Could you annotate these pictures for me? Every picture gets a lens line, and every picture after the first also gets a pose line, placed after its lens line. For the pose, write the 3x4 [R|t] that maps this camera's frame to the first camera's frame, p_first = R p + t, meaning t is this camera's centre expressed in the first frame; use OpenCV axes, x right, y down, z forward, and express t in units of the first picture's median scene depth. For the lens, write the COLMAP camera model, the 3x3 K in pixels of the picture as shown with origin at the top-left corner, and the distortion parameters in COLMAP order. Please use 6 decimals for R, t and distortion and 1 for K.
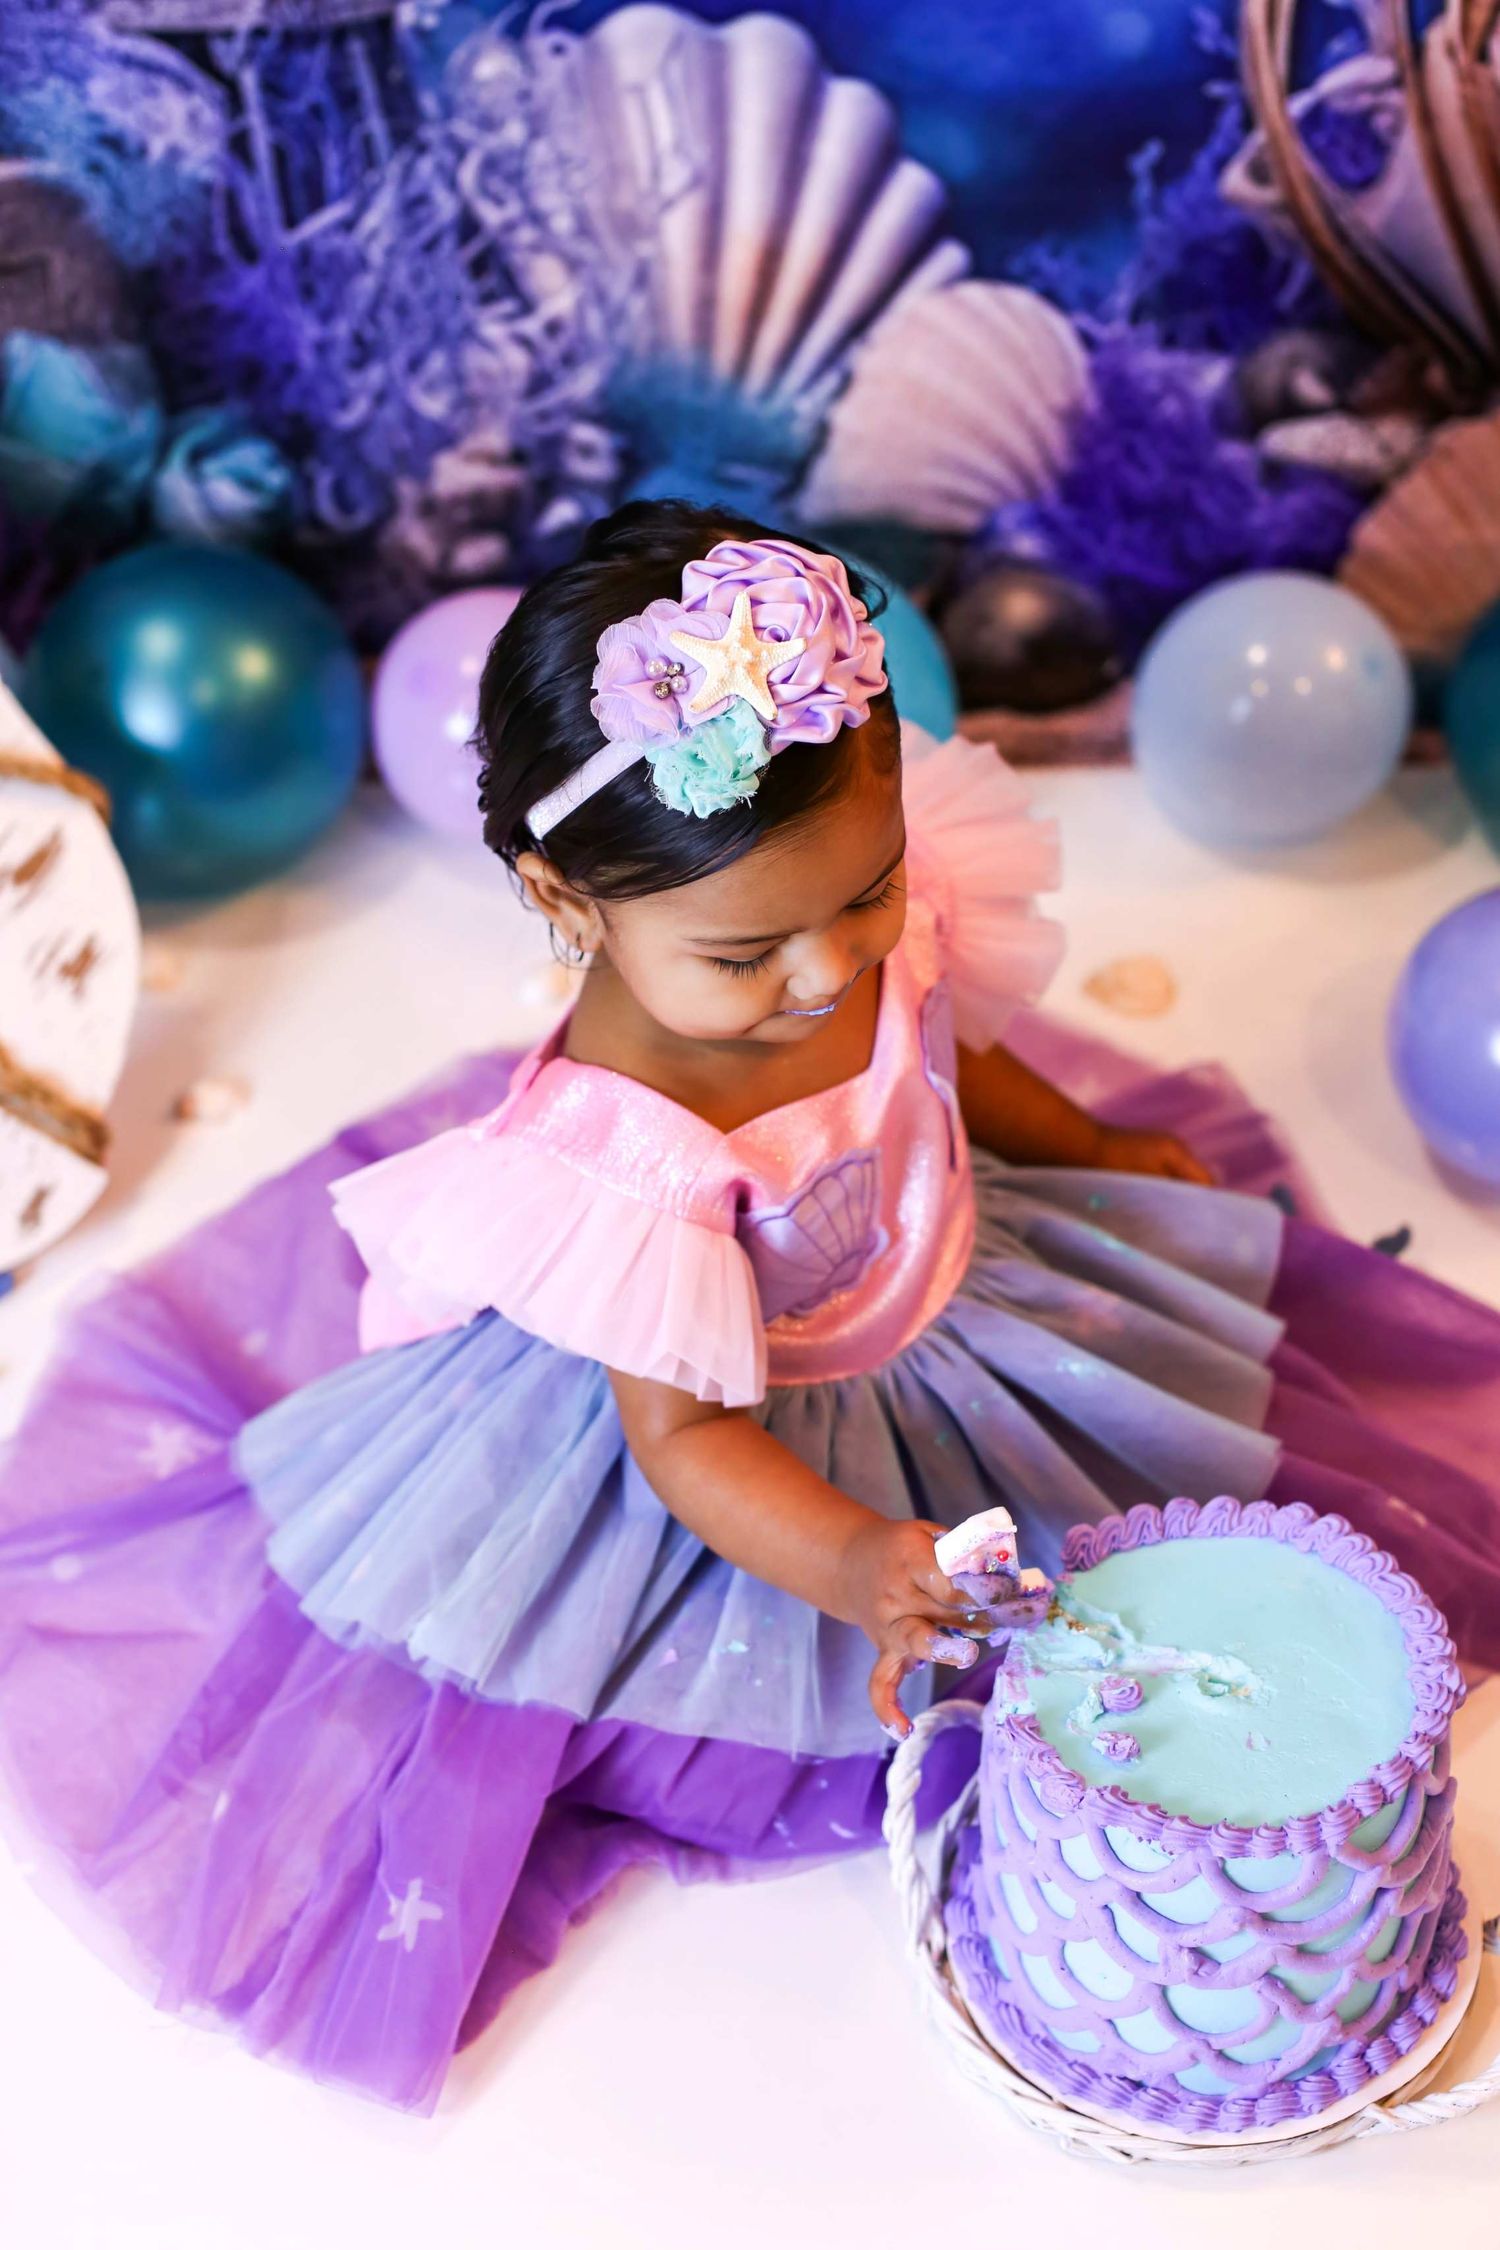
lens RADIAL K [[3264.2, 0, 741.7], [0, 3264.2, 1119.0], [0, 0, 1]] dist [-0.112243, 0.000000]
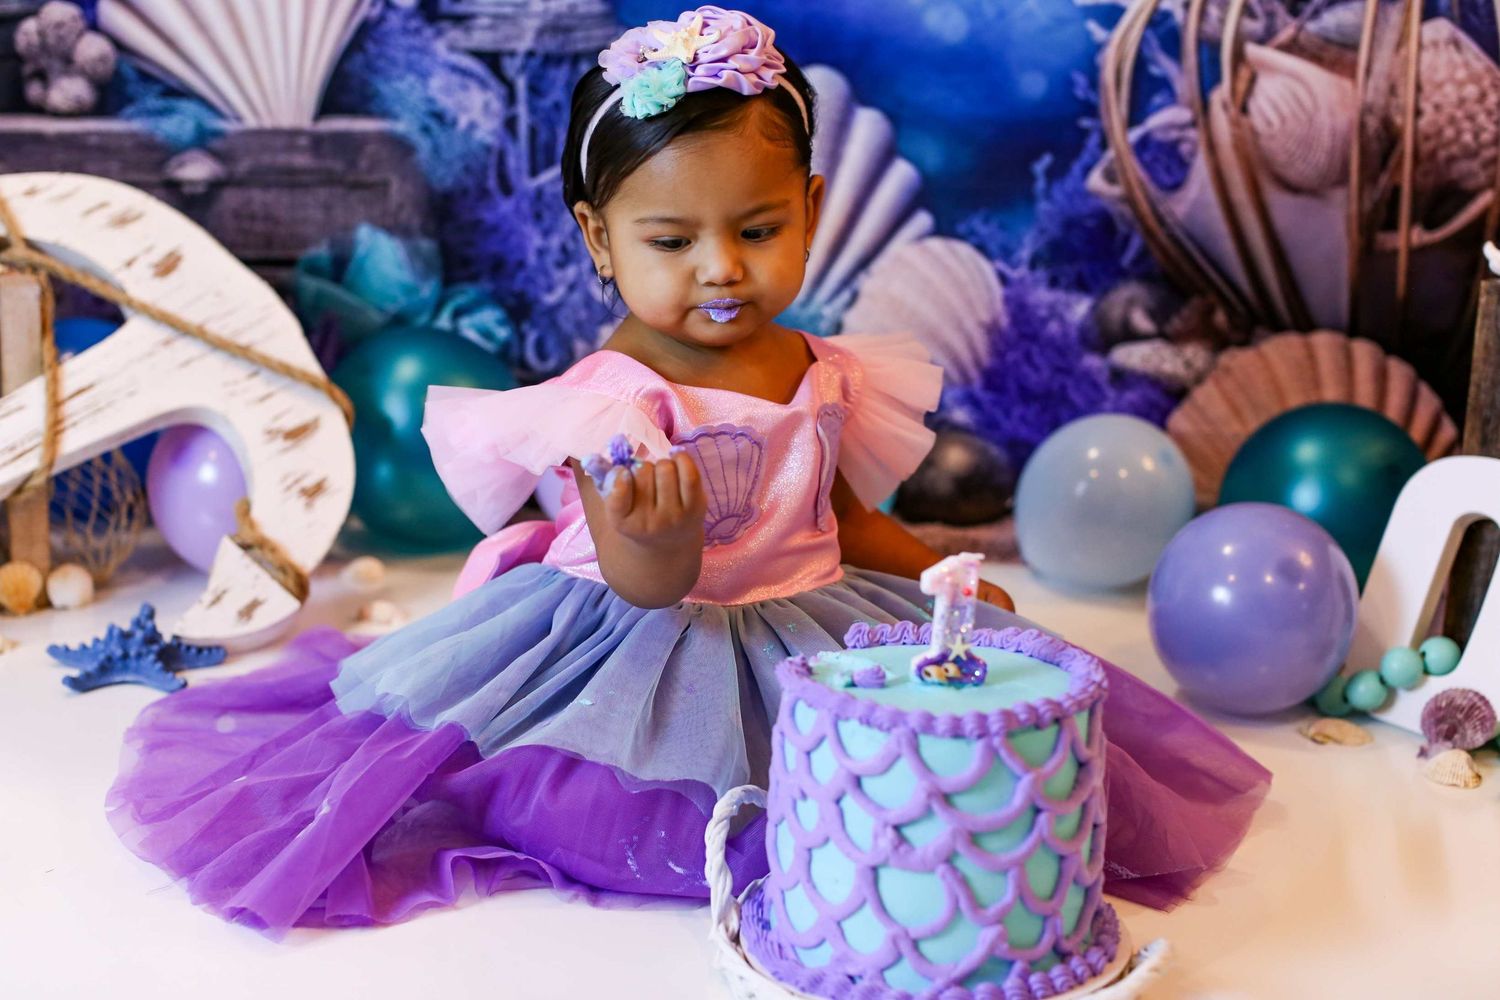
lens RADIAL K [[2176.1, 0, 748.2], [0, 2176.1, 498.4], [0, 0, 1]] dist [-0.112243, 0.000000]
pose [[0.990479, 0.091600, -0.102761, 0.104311], [-0.127379, 0.892914, -0.431833, 0.352496], [0.052201, 0.440811, 0.896081, 0.066566]]
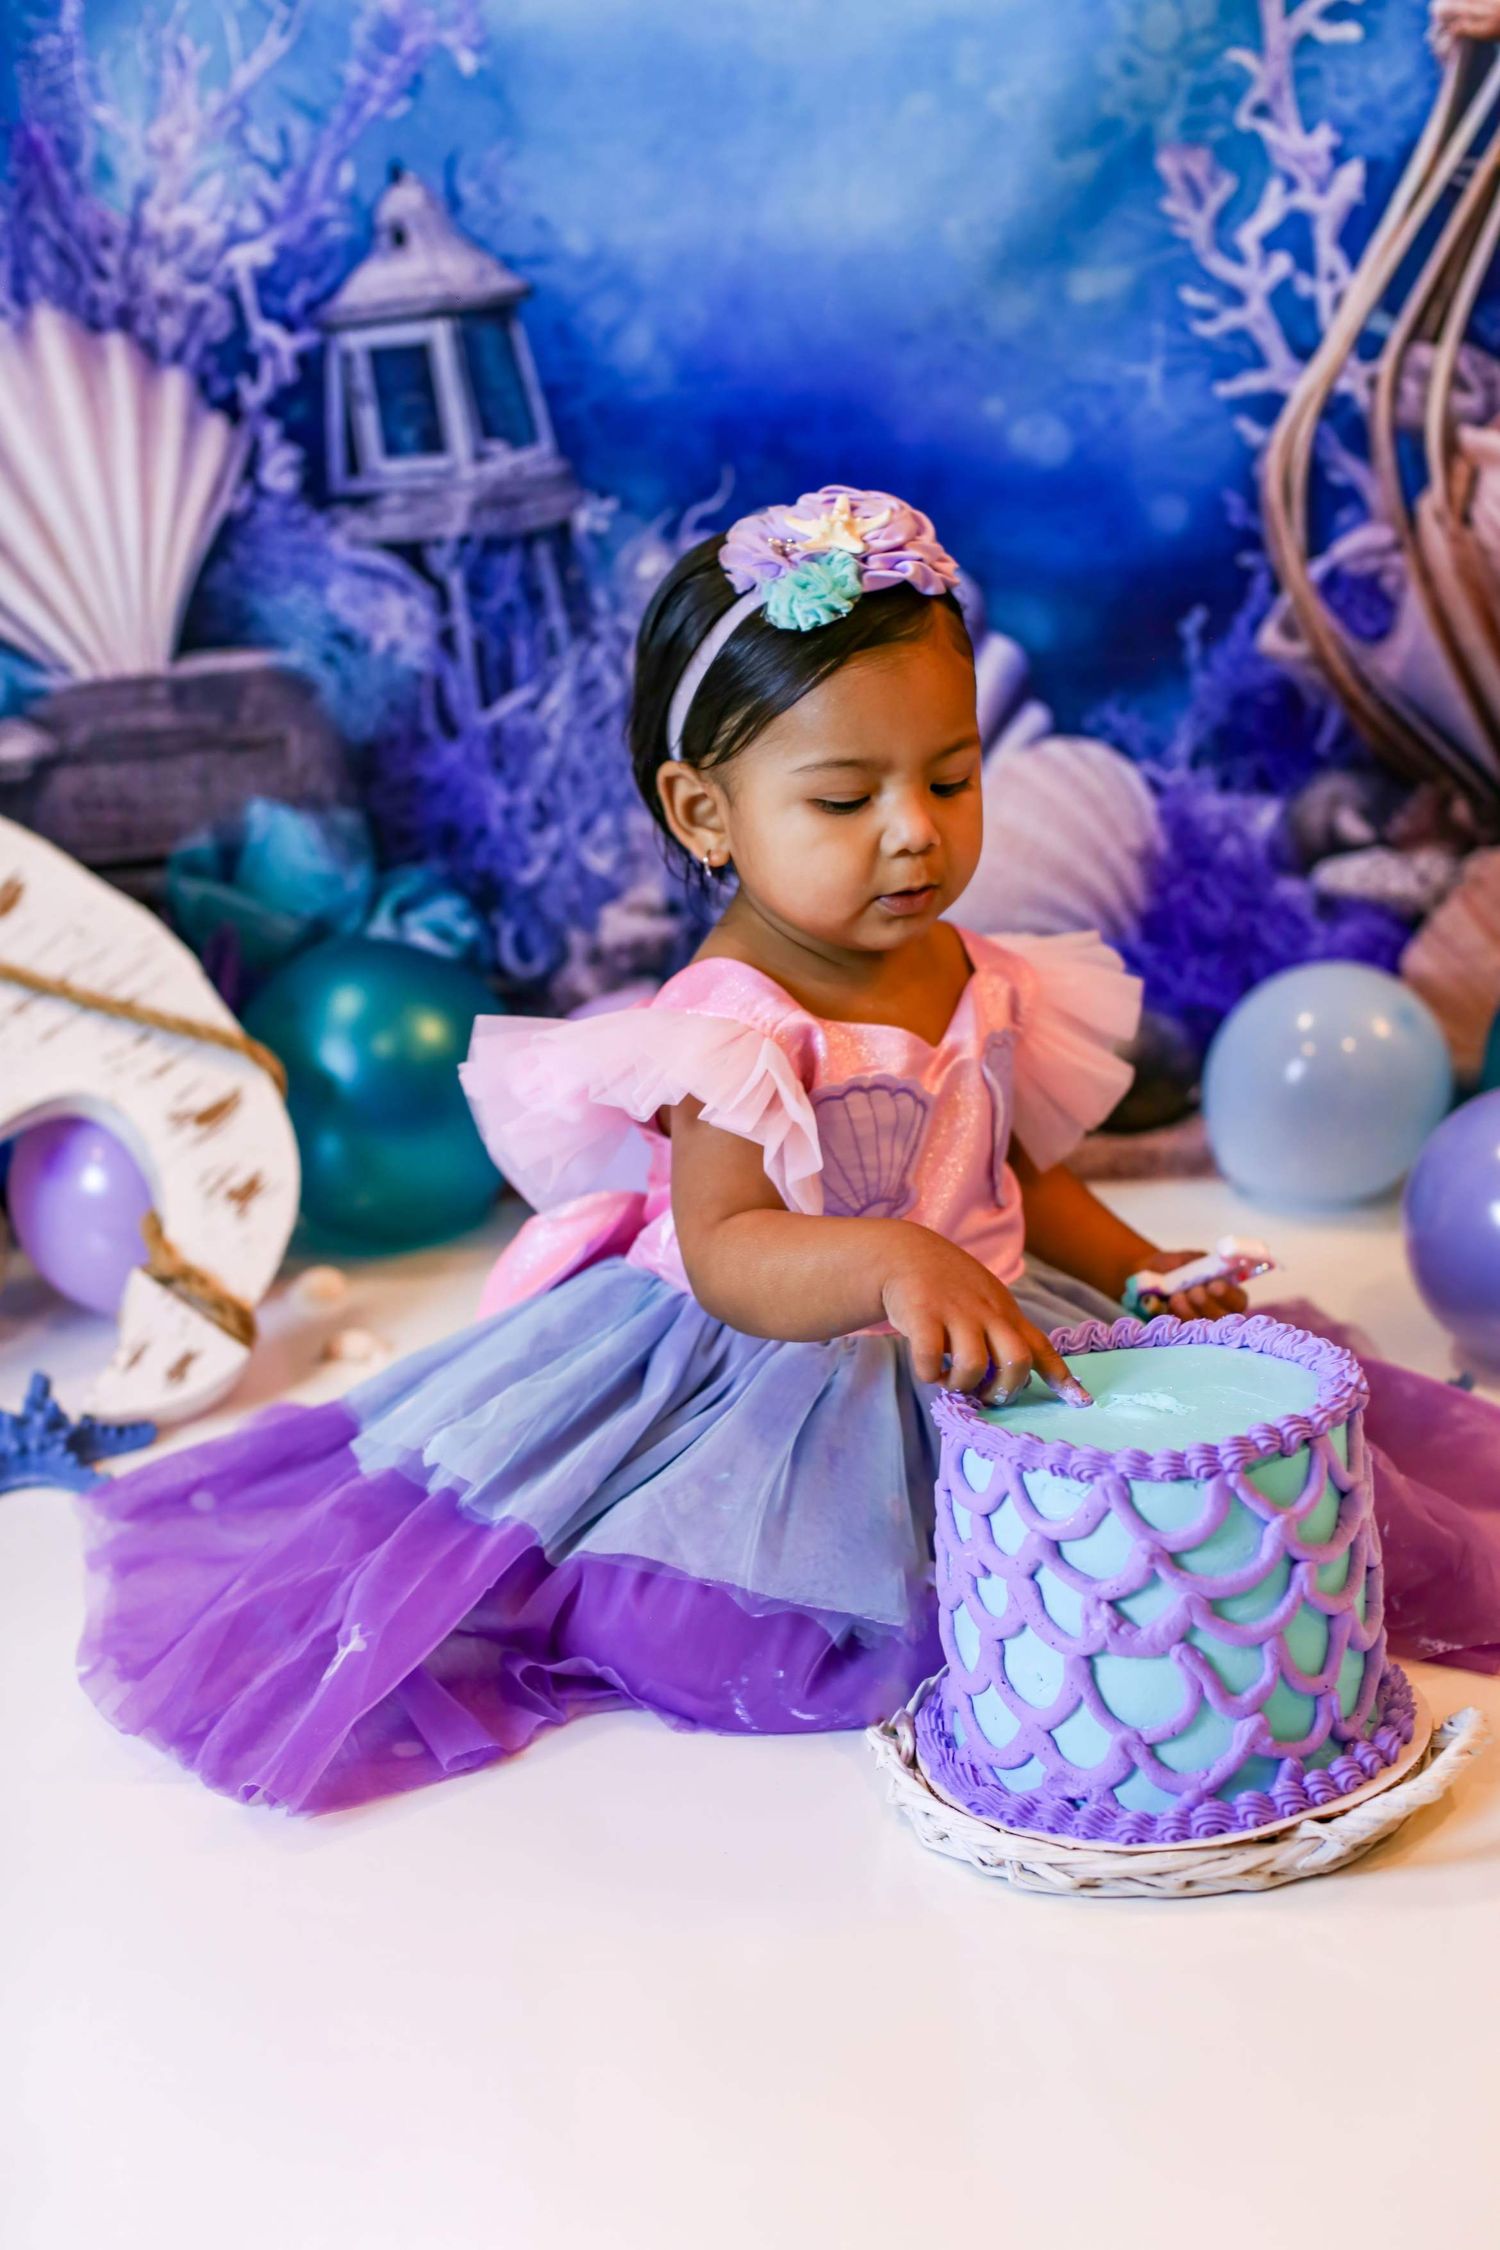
lens RADIAL K [[3264.2, 0, 760.6], [0, 3264.2, 1116.9], [0, 0, 1]] dist [-0.112243, 0.000000]
pose [[0.994258, -0.008689, -0.106657, 0.091636], [-0.035810, 0.912215, -0.408144, 0.359705], [0.100841, 0.409620, 0.906666, -0.029838]]
